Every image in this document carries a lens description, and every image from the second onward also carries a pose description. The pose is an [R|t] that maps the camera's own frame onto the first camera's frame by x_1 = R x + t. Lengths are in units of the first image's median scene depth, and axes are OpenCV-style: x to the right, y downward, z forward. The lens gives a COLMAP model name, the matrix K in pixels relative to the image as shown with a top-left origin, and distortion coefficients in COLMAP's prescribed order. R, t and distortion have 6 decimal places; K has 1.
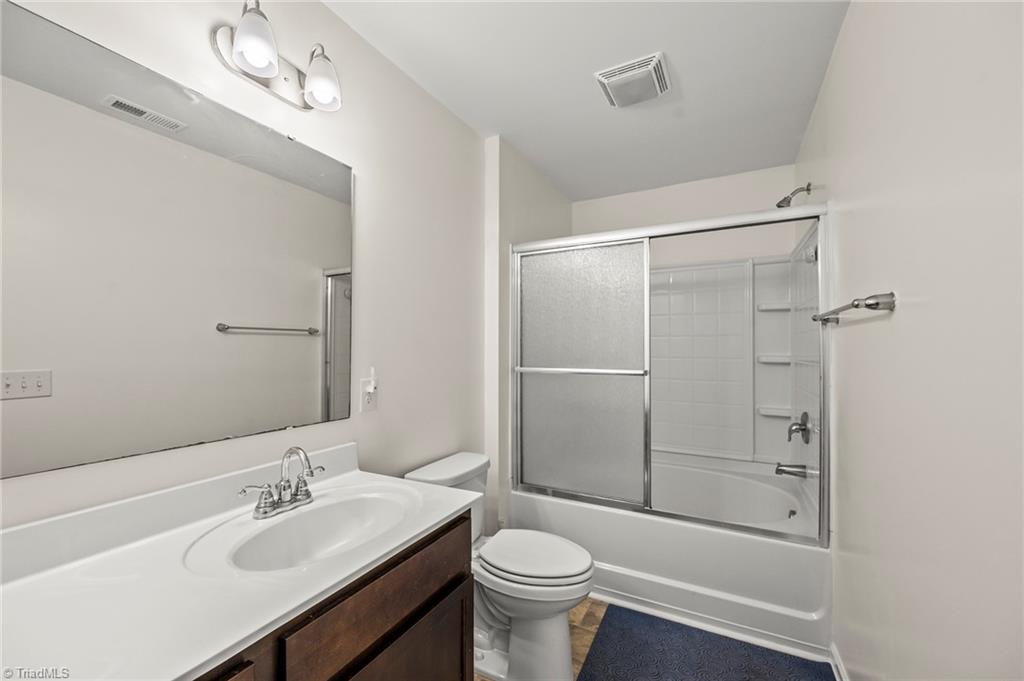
lens RADIAL K [[405.8, 0, 511.8], [0, 405.8, 342.3], [0, 0, 1]] dist [-0.001905, -0.000004]
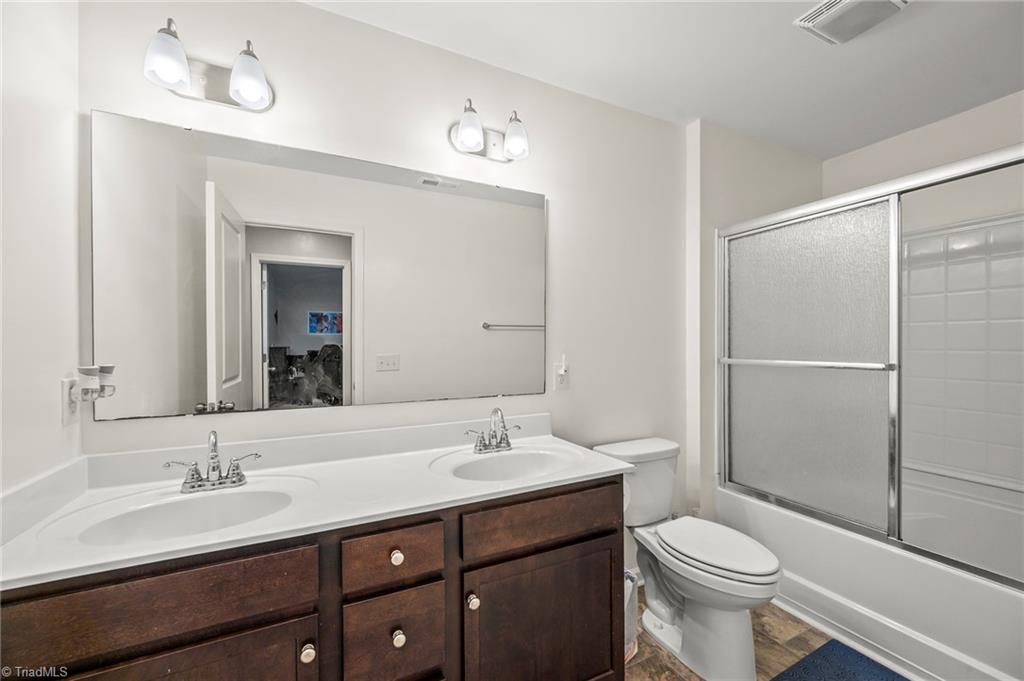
lens RADIAL K [[405.8, 0, 511.7], [0, 405.8, 343.1], [0, 0, 1]] dist [-0.001905, -0.000004]
pose [[0.811671, -0.004453, -0.584098, 0.209608], [0.014138, 0.999828, 0.012024, 0.009274], [0.583944, -0.018017, 0.811594, -0.072939]]
